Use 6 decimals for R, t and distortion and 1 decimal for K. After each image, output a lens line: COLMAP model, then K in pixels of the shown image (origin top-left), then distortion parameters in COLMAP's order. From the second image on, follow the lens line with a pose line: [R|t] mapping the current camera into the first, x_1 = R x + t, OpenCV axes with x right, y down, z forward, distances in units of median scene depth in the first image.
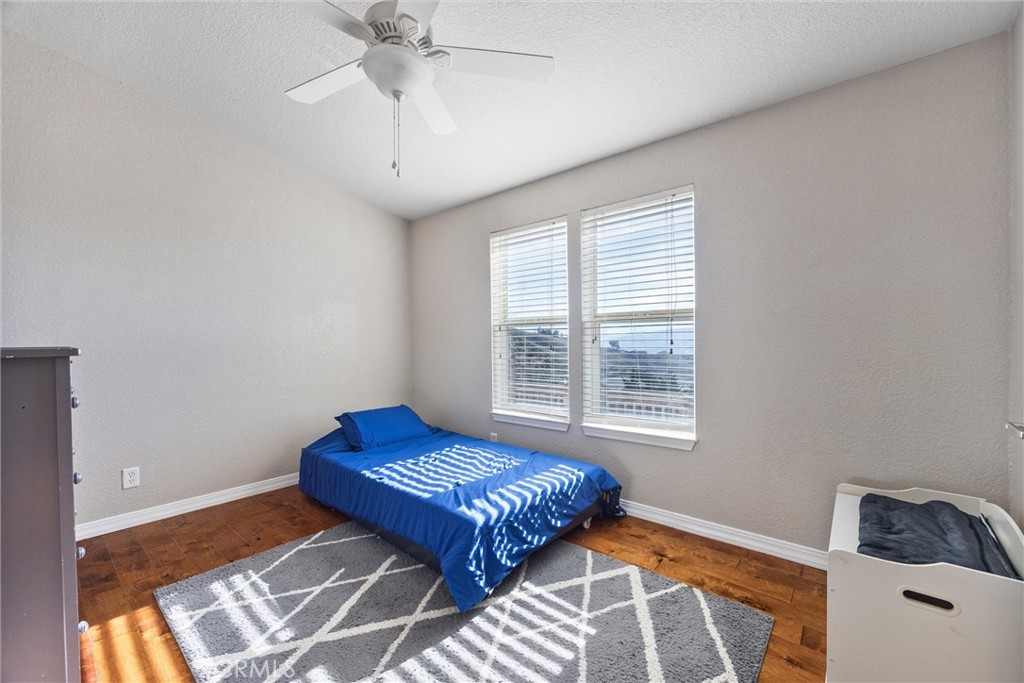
lens RADIAL K [[420.2, 0, 521.4], [0, 420.2, 344.6], [0, 0, 1]] dist [0.009543, -0.001773]
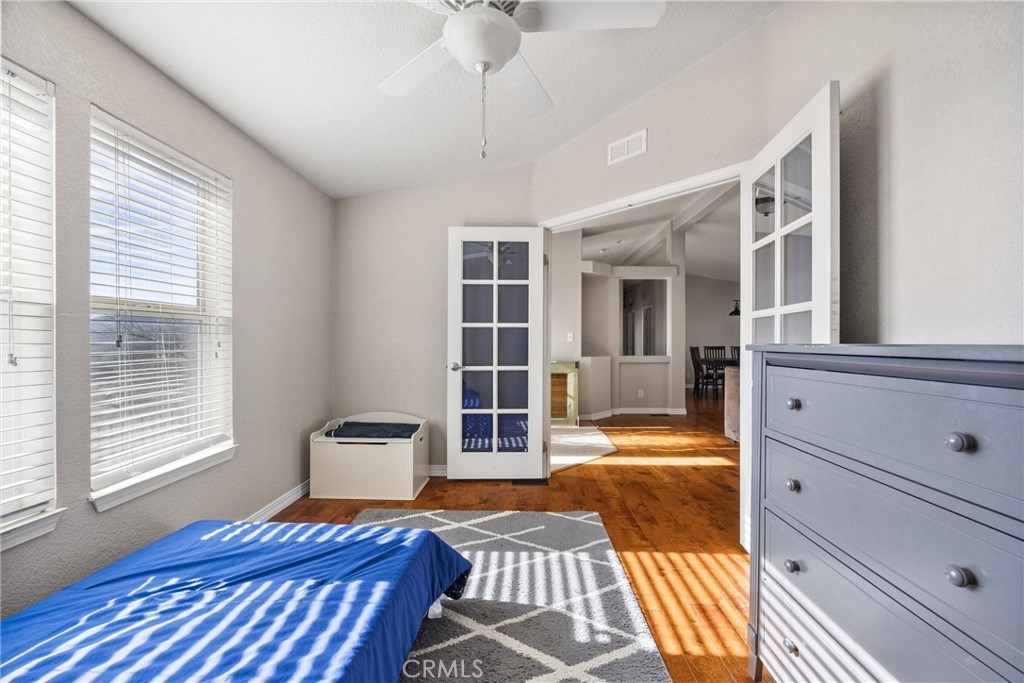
lens RADIAL K [[420.2, 0, 517.2], [0, 420.2, 343.7], [0, 0, 1]] dist [0.009543, -0.001773]
pose [[-0.642500, 0.015026, 0.766138, -0.770149], [0.015612, 0.999857, -0.006517, 0.006447], [-0.766127, 0.007774, -0.642643, 1.144873]]
